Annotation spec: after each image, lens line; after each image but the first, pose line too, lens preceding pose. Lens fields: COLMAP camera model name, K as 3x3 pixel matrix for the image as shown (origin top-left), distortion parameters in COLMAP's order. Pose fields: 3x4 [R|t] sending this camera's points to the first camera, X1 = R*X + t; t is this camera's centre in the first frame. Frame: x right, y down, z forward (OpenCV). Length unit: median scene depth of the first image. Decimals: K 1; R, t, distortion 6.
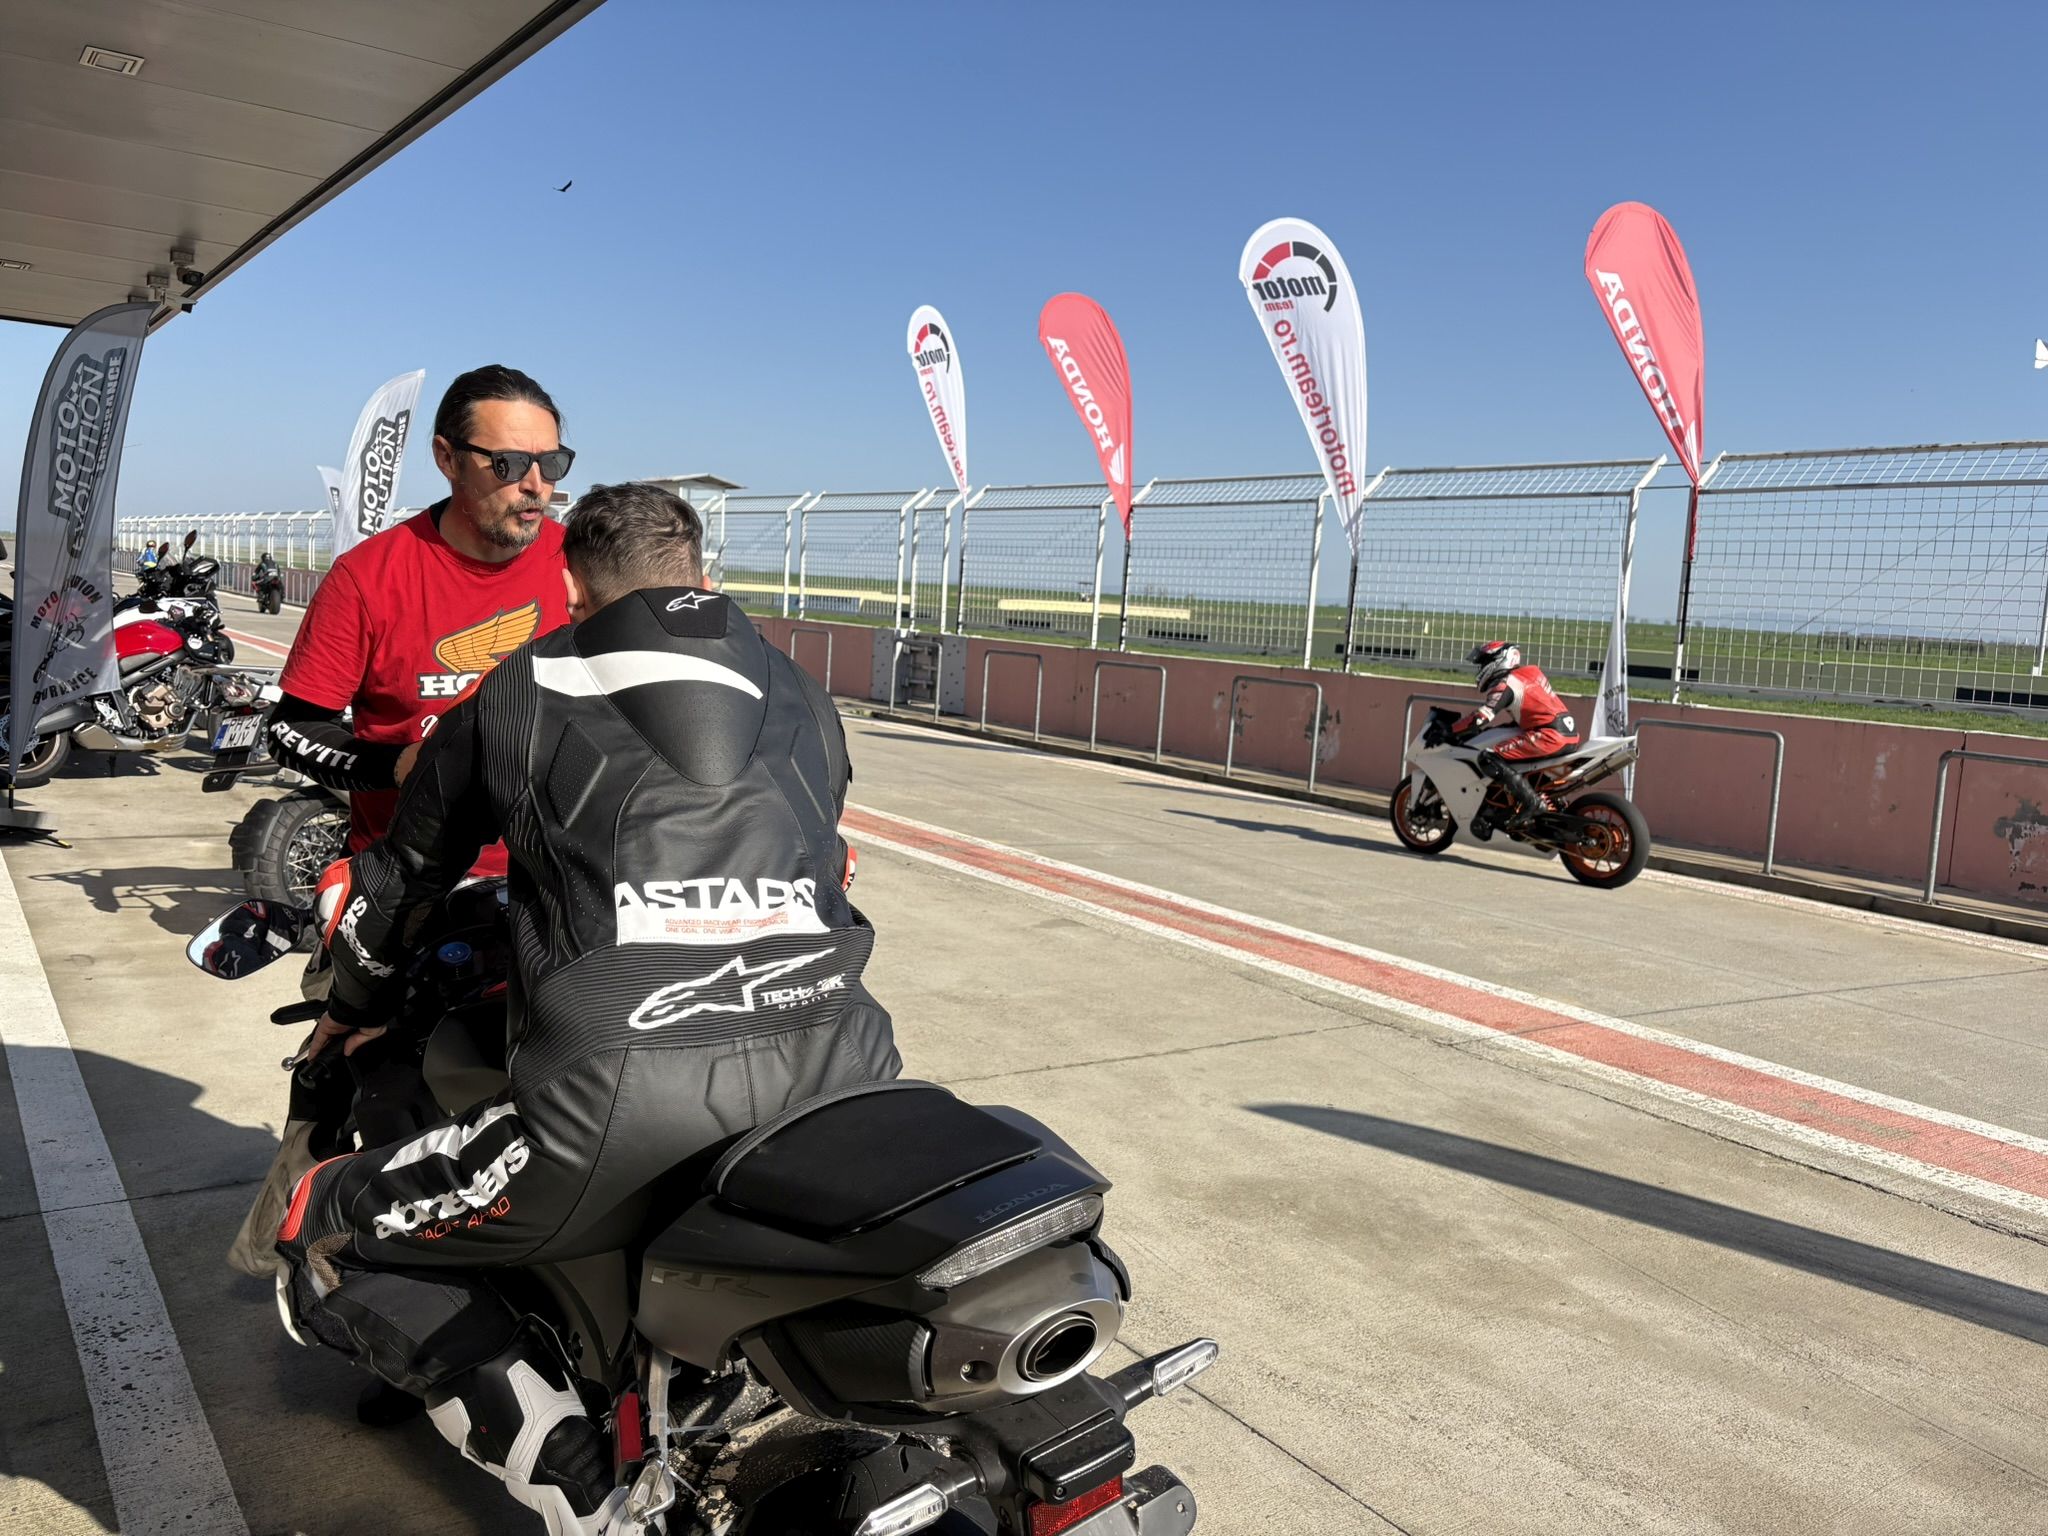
lens RADIAL K [[1544.8, 0, 1021.3], [0, 1544.8, 753.4], [0, 0, 1]] dist [0.072201, -0.088998]
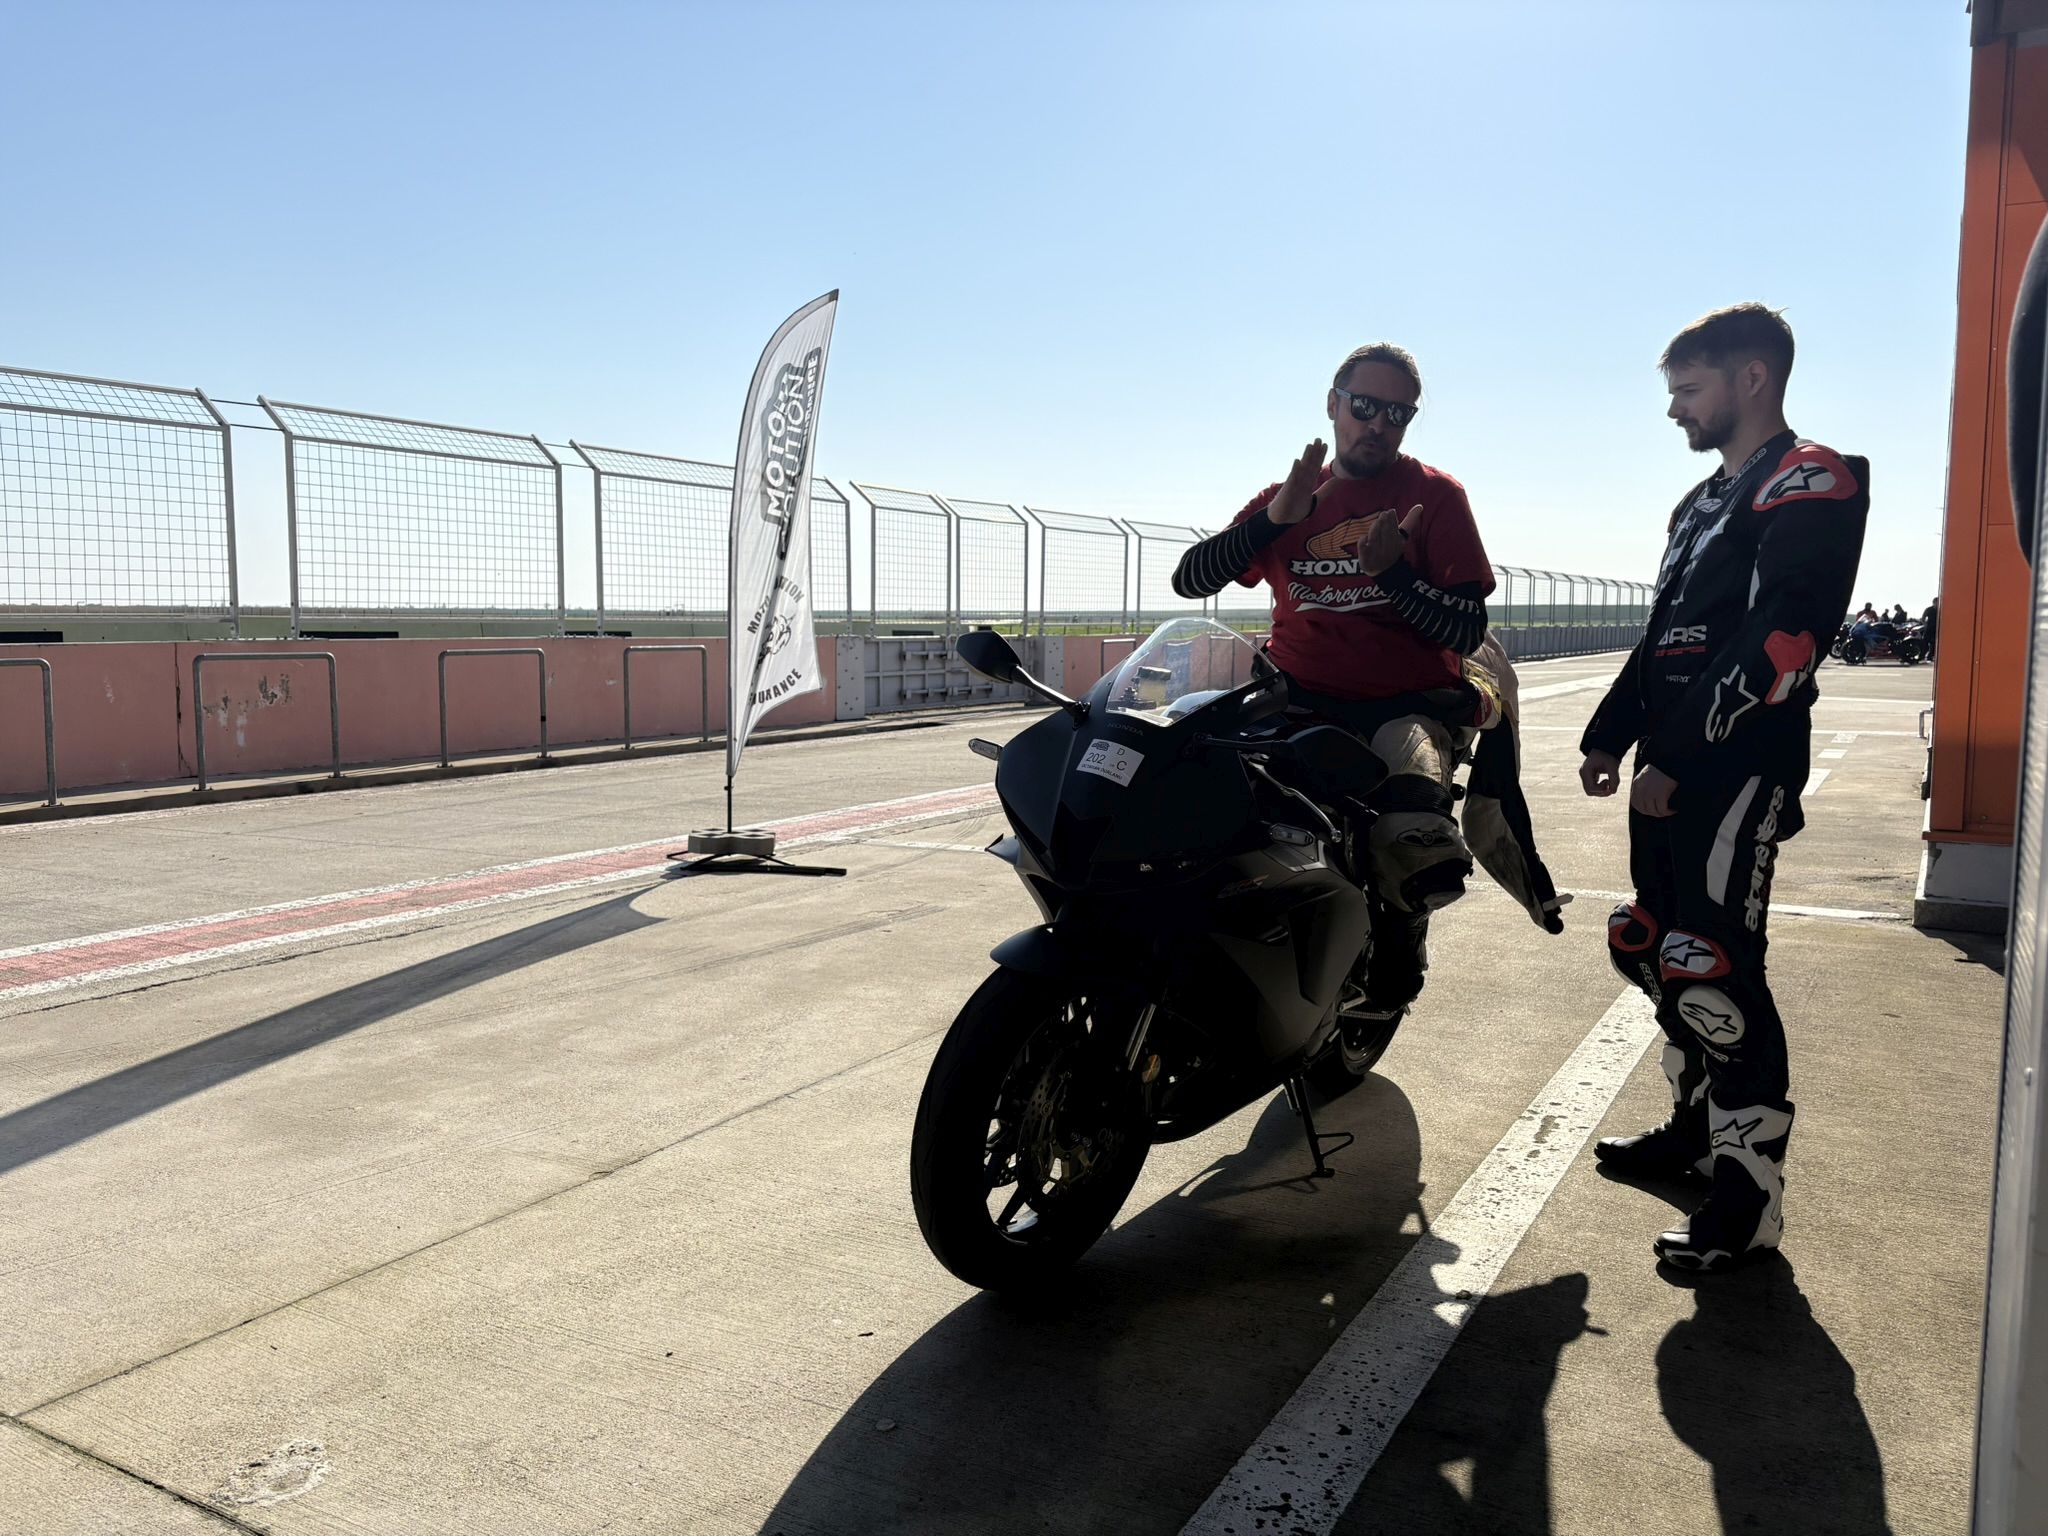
lens RADIAL K [[1533.1, 0, 1011.7], [0, 1533.1, 753.0], [0, 0, 1]] dist [0.050895, -0.036787]
pose [[-0.397926, -0.141562, 0.906430, -0.361865], [0.064392, 0.981277, 0.181519, -0.027929], [-0.915155, 0.130598, -0.381360, 0.436427]]
